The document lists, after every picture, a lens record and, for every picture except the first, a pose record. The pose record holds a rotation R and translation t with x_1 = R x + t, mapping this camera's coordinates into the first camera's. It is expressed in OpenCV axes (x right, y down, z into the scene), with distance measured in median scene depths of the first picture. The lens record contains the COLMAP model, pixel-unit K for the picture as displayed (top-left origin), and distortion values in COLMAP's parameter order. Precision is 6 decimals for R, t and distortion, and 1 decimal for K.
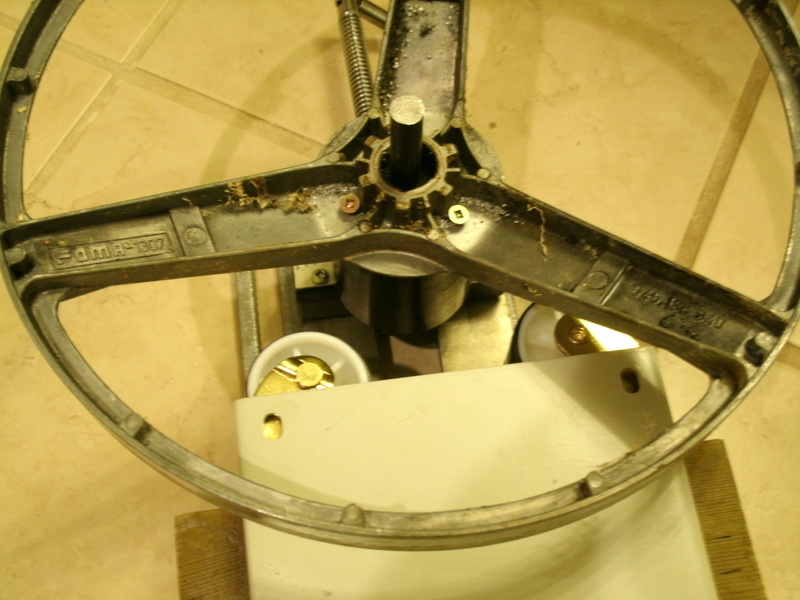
lens RADIAL K [[1074.3, 0, 400.0], [0, 1074.3, 299.5], [0, 0, 1]] dist [-0.128042, 0.000000]
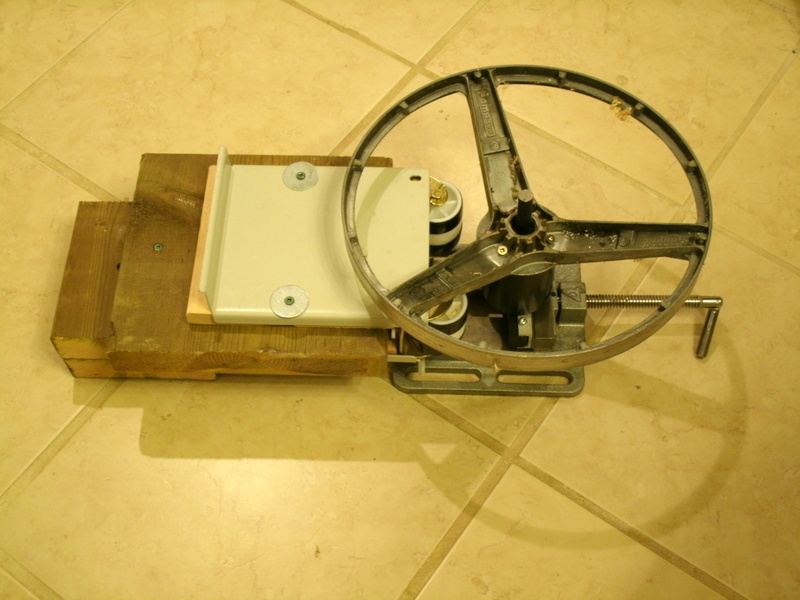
lens RADIAL K [[1074.3, 0, 392.9], [0, 1074.3, 302.4], [0, 0, 1]] dist [-0.128042, 0.000000]
pose [[-0.163385, 0.835902, -0.523997, 0.888185], [-0.890237, 0.103990, 0.443469, -0.562123], [0.425187, 0.538937, 0.727160, -0.413742]]
